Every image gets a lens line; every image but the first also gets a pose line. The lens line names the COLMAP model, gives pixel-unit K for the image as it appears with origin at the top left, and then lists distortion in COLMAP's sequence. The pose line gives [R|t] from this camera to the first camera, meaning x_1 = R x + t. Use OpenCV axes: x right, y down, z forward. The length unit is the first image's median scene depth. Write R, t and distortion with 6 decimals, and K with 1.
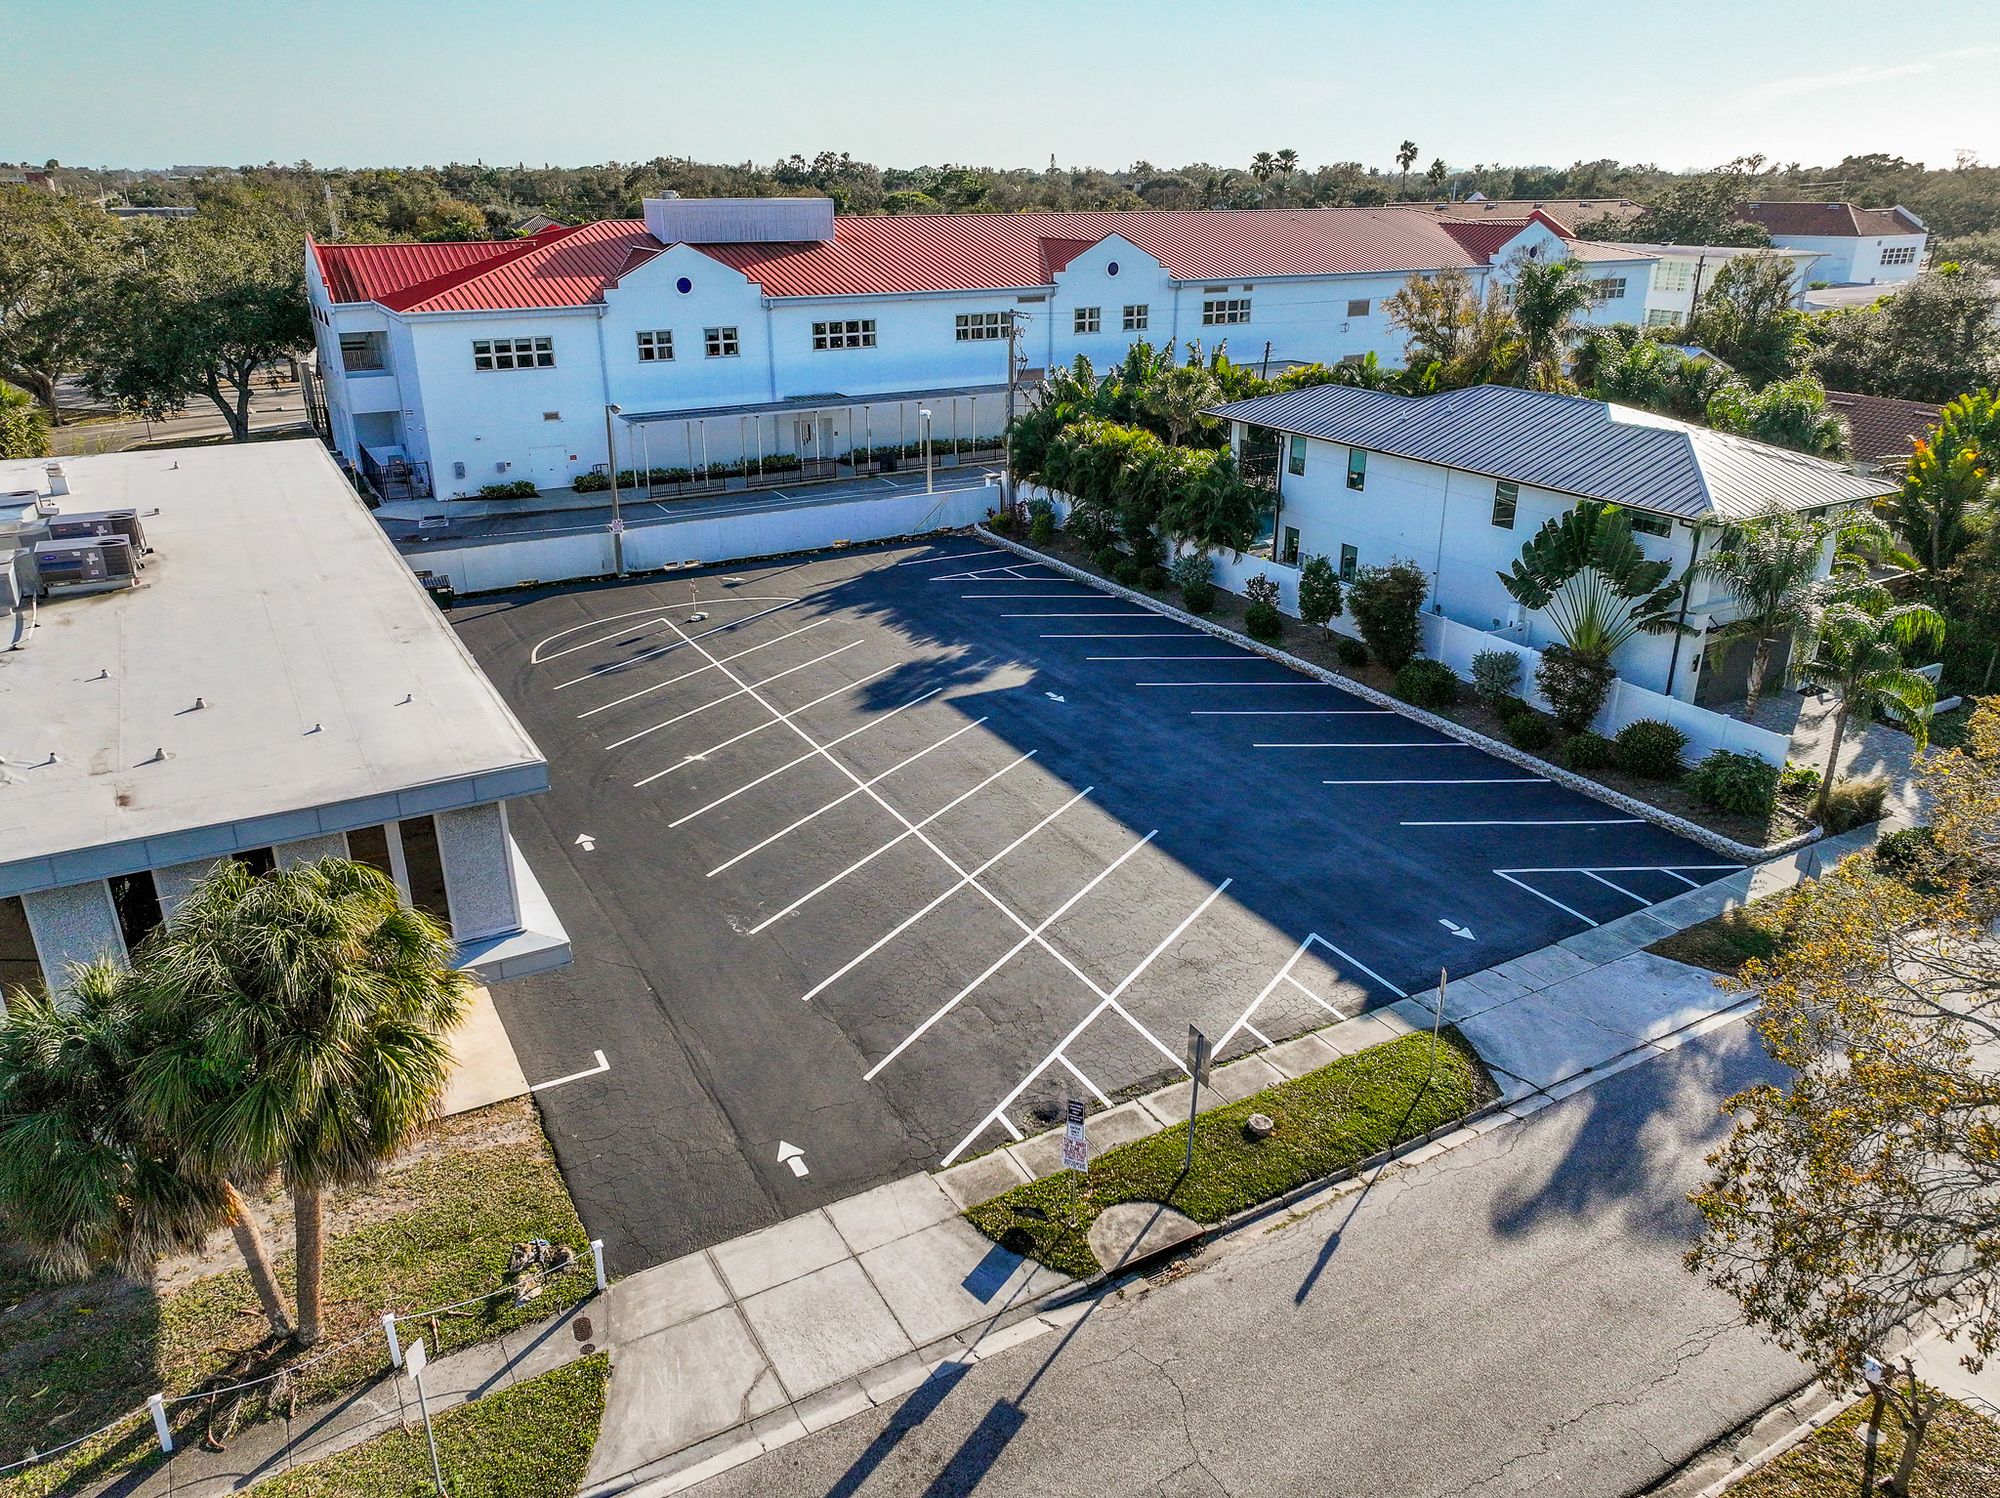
lens RADIAL K [[1409.2, 0, 1005.2], [0, 1409.2, 741.9], [0, 0, 1]] dist [-0.004833, 0.022730]
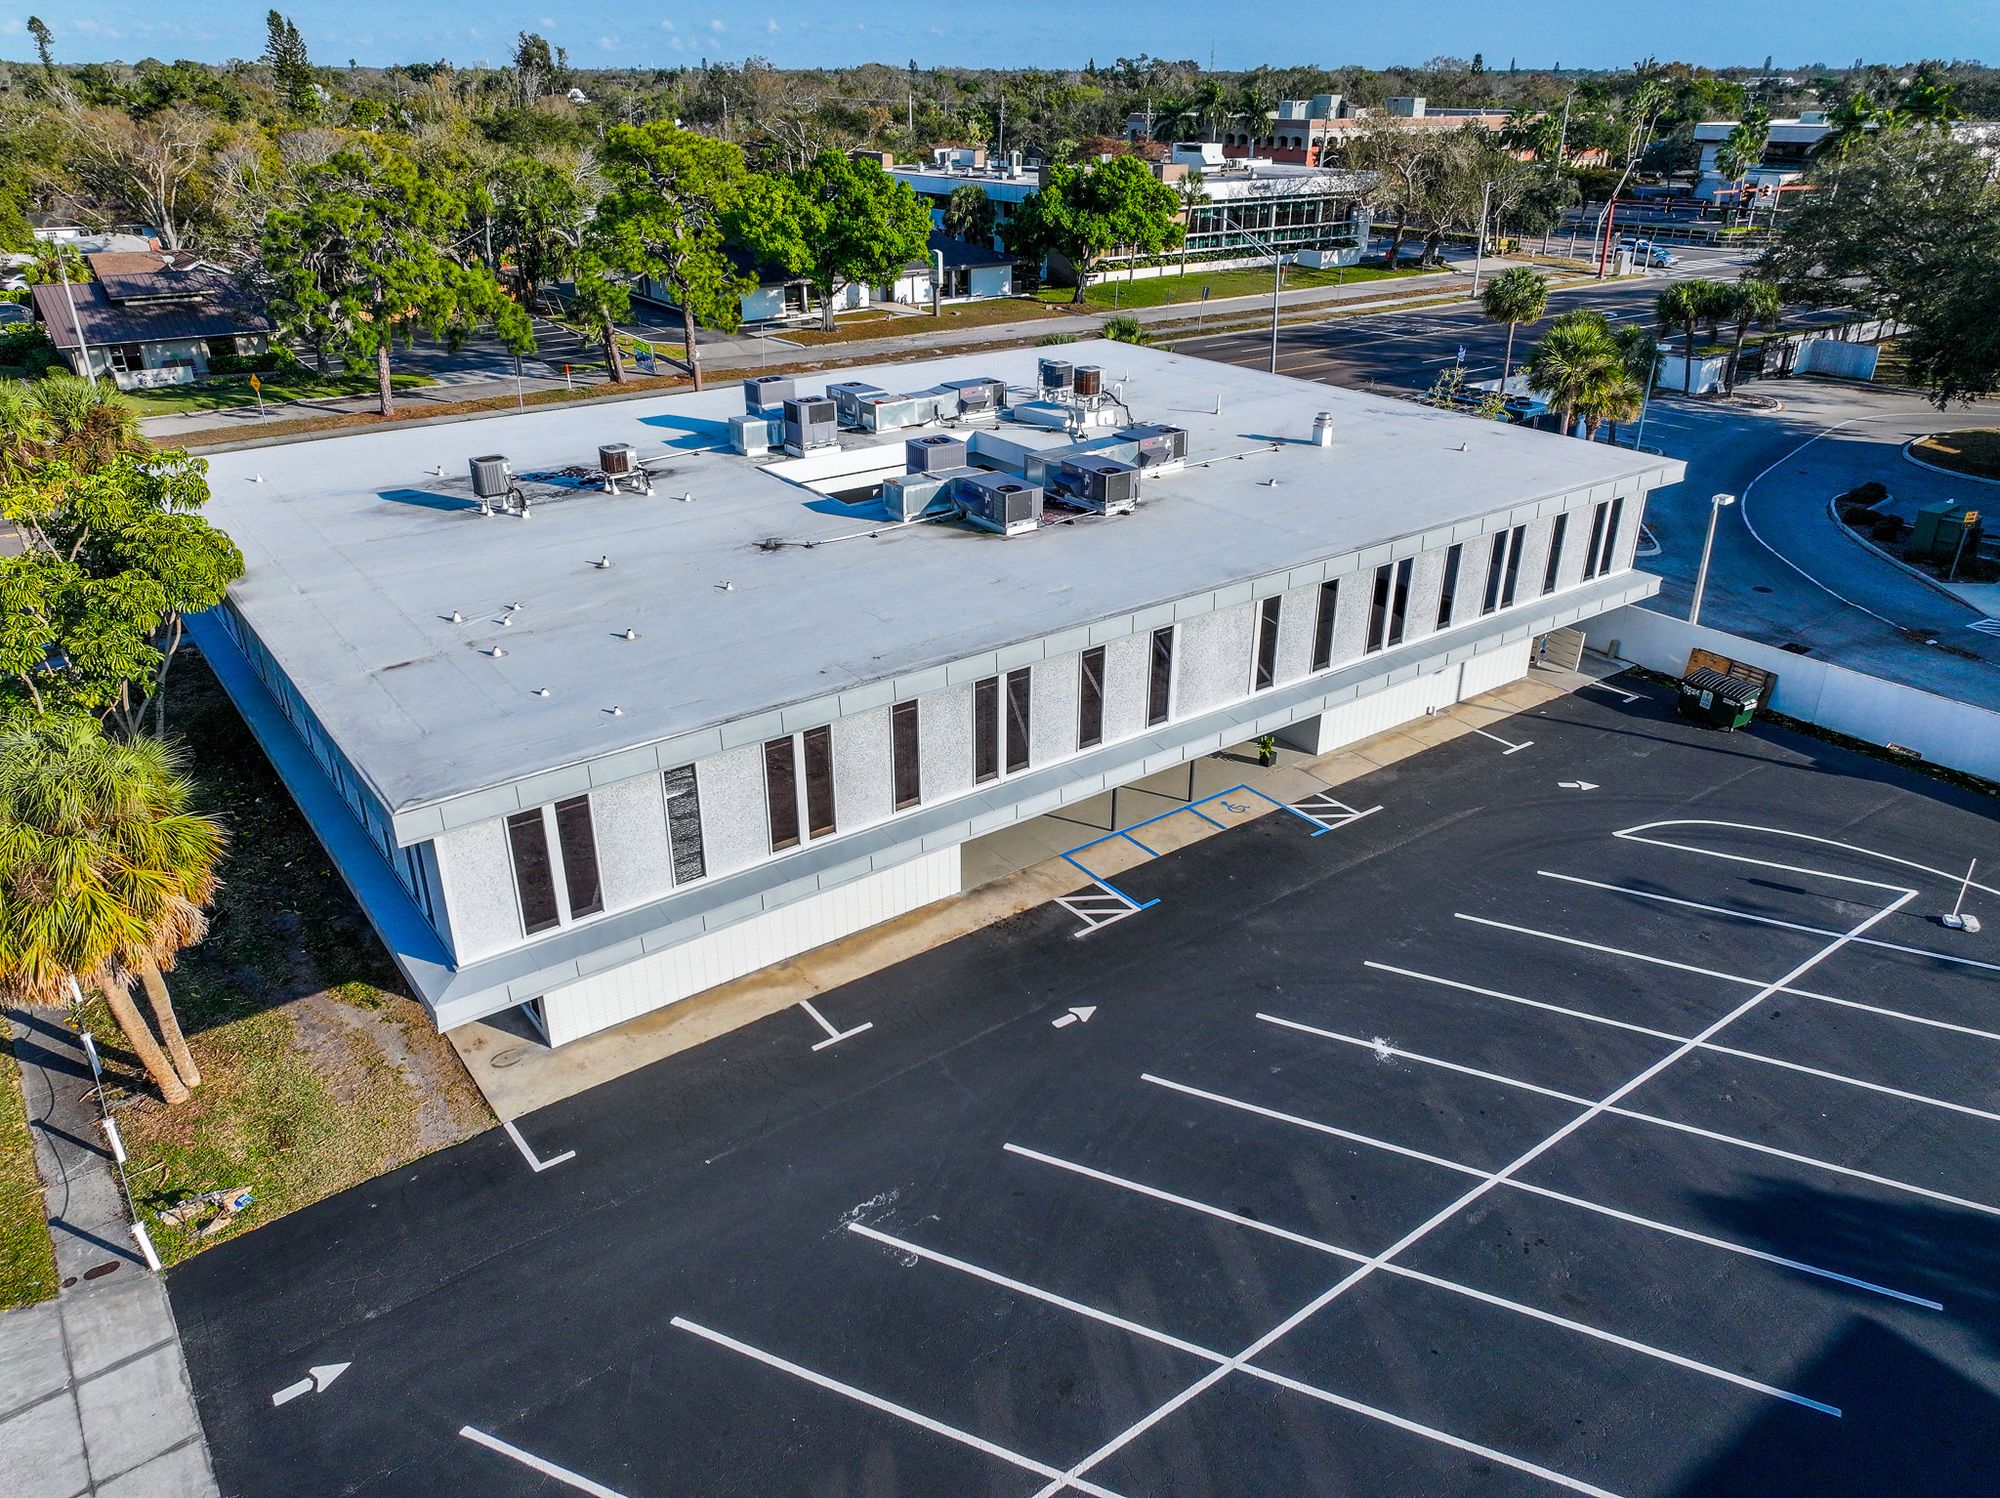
lens RADIAL K [[1409.2, 0, 1005.2], [0, 1409.2, 741.9], [0, 0, 1]] dist [-0.004833, 0.022730]
pose [[0.129616, 0.425370, -0.895690, 0.170151], [-0.376530, 0.856763, 0.352395, -0.164401], [0.917292, 0.291578, 0.271214, 0.371362]]
